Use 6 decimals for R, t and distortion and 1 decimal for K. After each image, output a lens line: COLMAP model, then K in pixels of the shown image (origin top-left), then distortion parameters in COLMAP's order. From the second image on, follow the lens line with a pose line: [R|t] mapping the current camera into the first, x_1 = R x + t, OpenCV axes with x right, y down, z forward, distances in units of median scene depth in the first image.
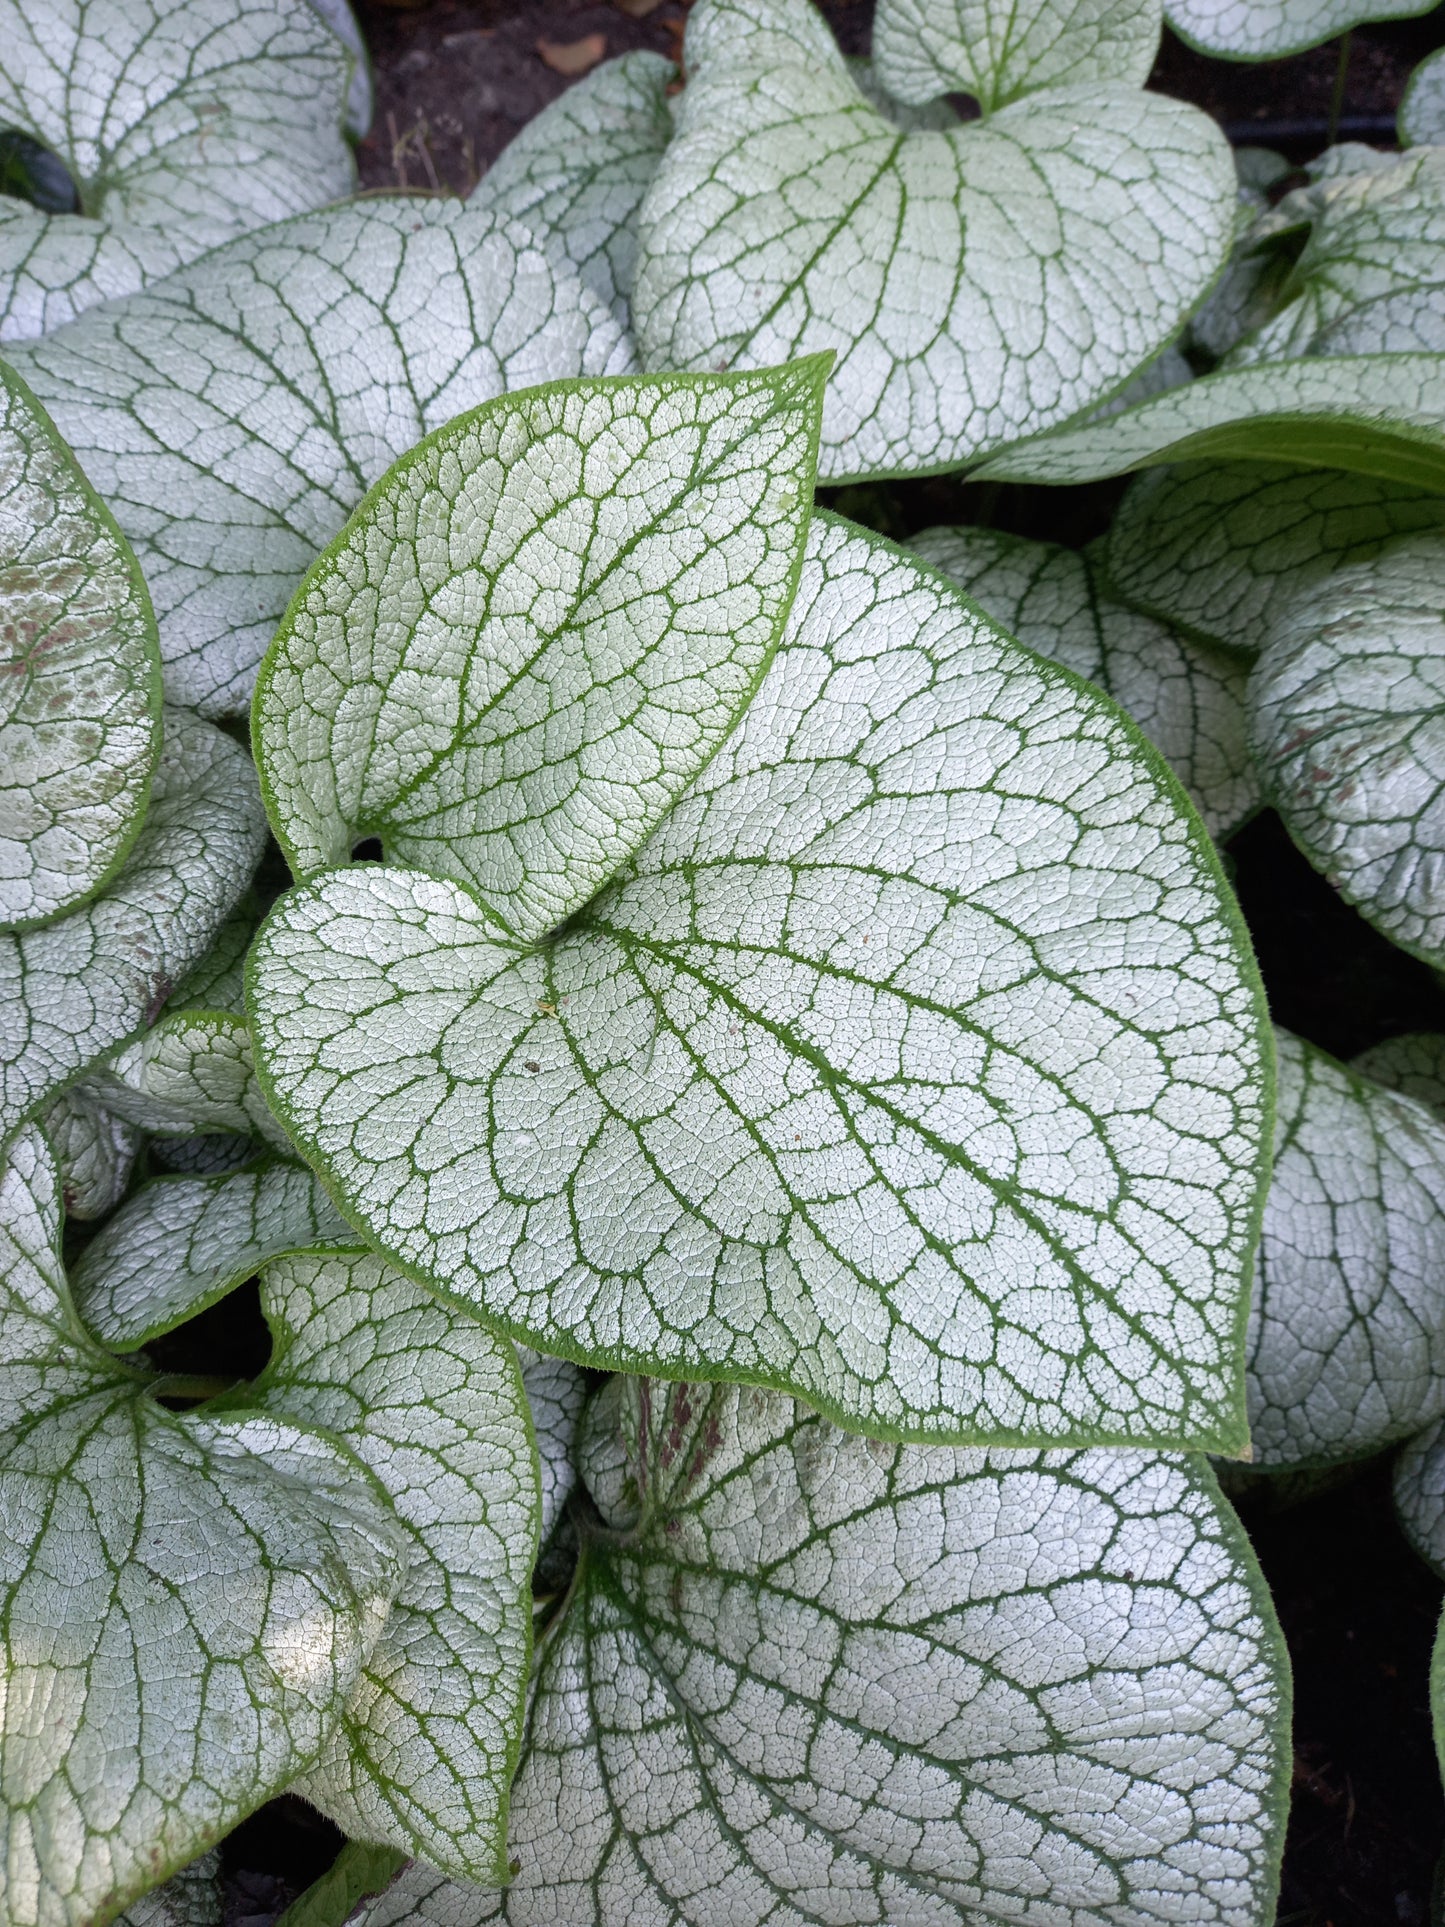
lens RADIAL K [[1416.4, 0, 717.0], [0, 1416.4, 973.4], [0, 0, 1]] dist [0.064483, -0.072567]
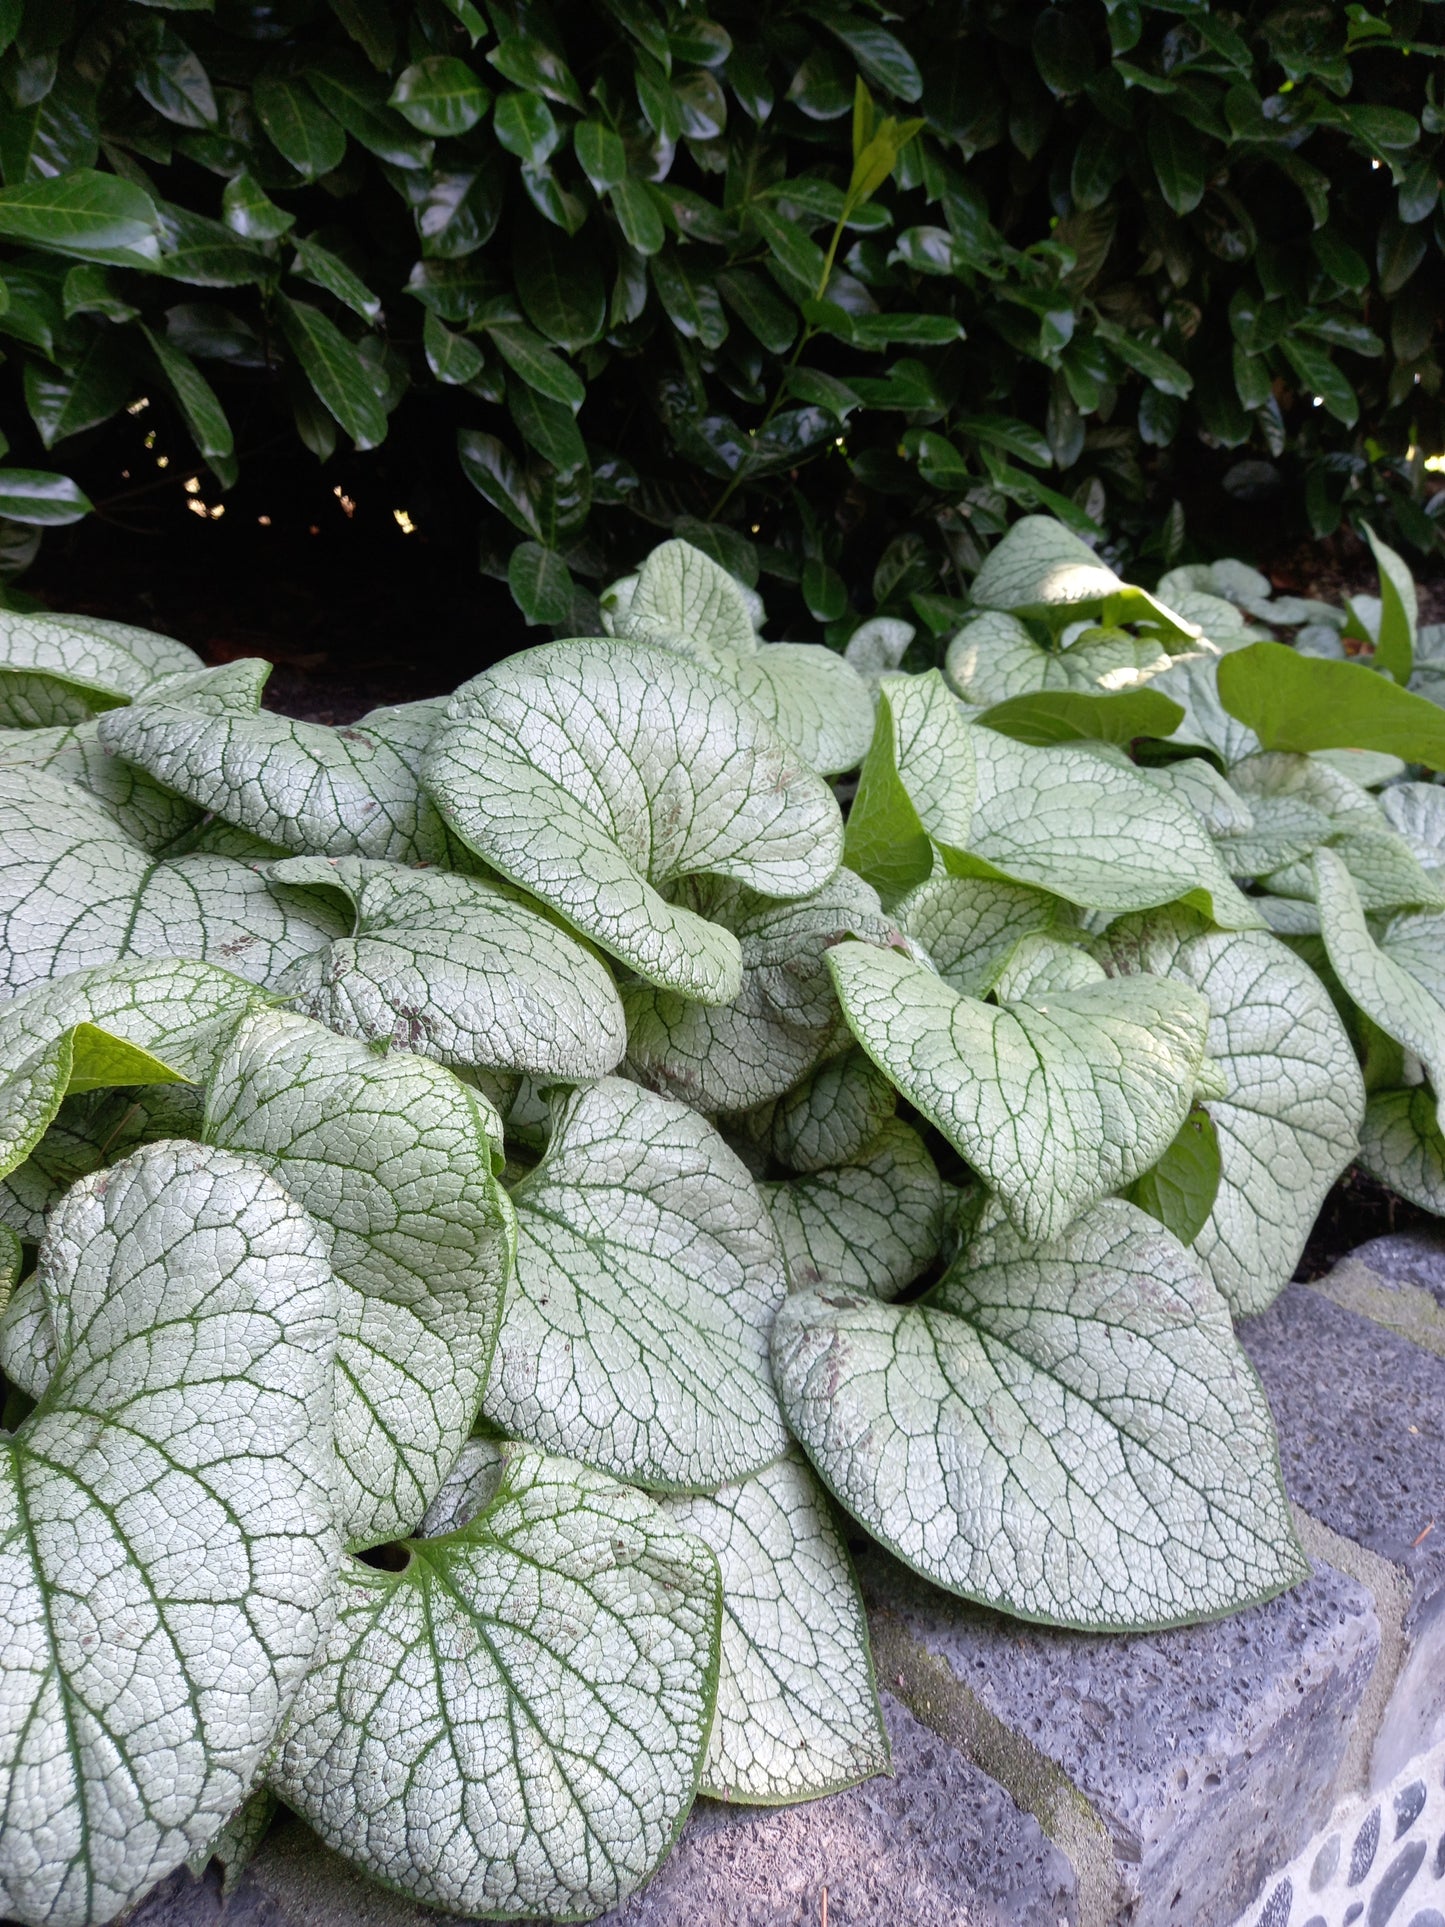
lens RADIAL K [[1416.4, 0, 717.0], [0, 1416.4, 973.4], [0, 0, 1]] dist [0.064483, -0.072567]
pose [[0.753612, -0.175163, 0.633550, -2.190875], [0.443095, 0.847310, -0.292802, 0.706963], [-0.485526, 0.501382, 0.716157, -0.476296]]
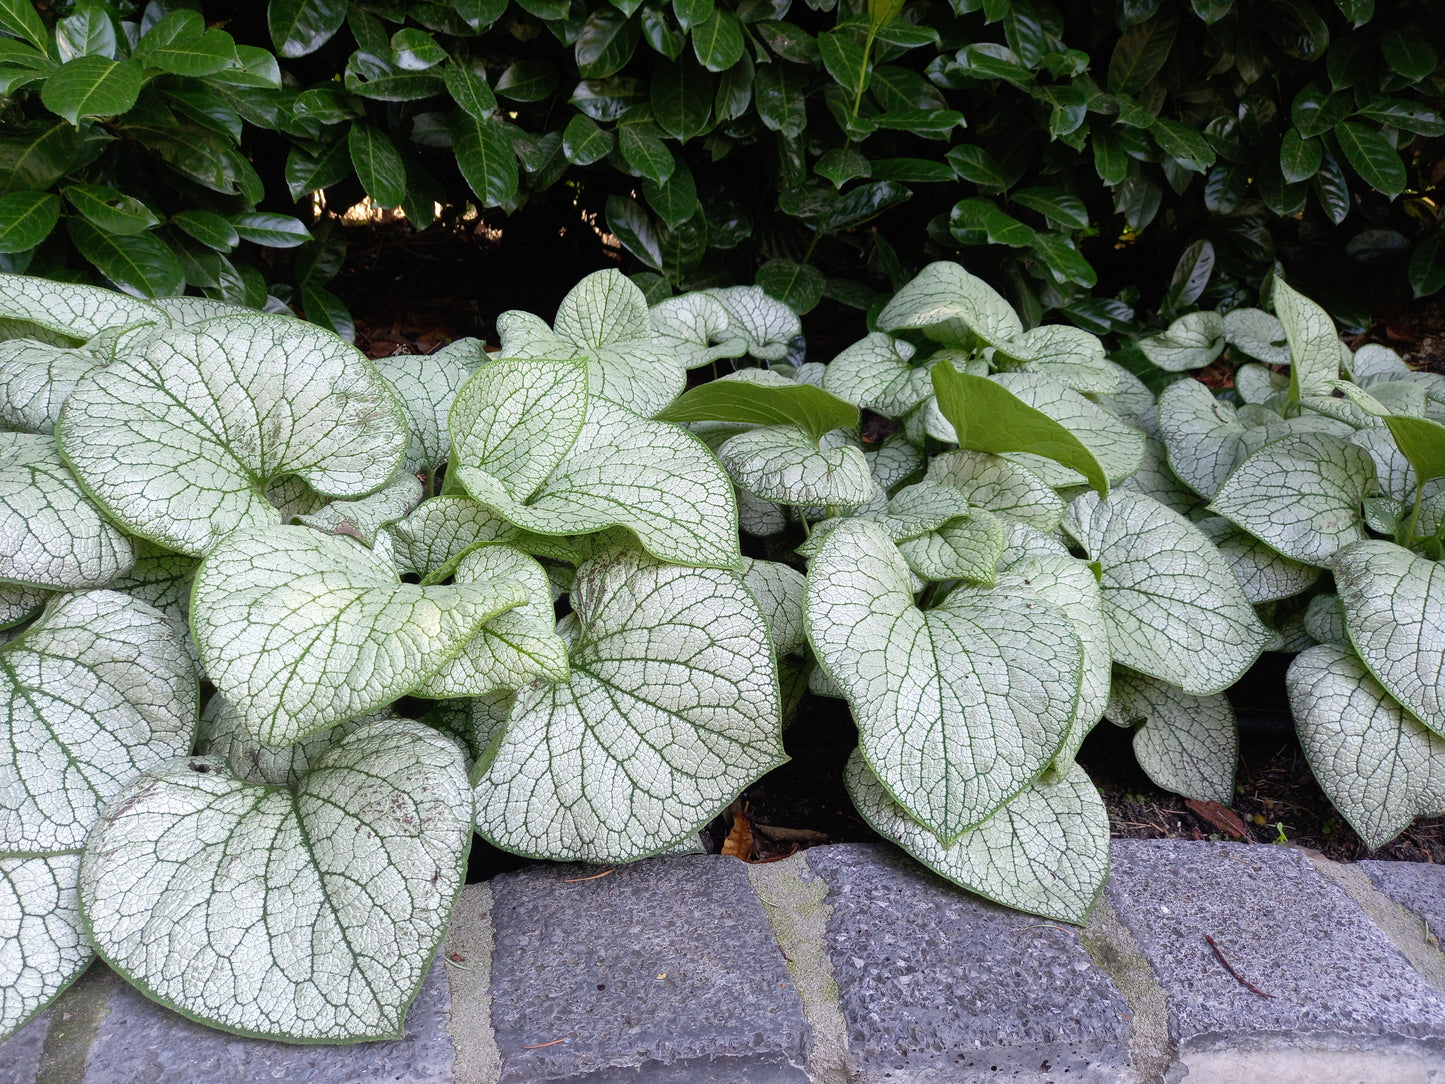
lens RADIAL K [[1062.1, 0, 722.5], [0, 1062.1, 542.0], [0, 0, 1]] dist [0.064483, -0.072567]
pose [[0.941879, -0.032872, 0.334340, -0.565802], [0.193148, 0.867264, -0.458854, 1.405445], [-0.274877, 0.496762, 0.823207, -1.209519]]
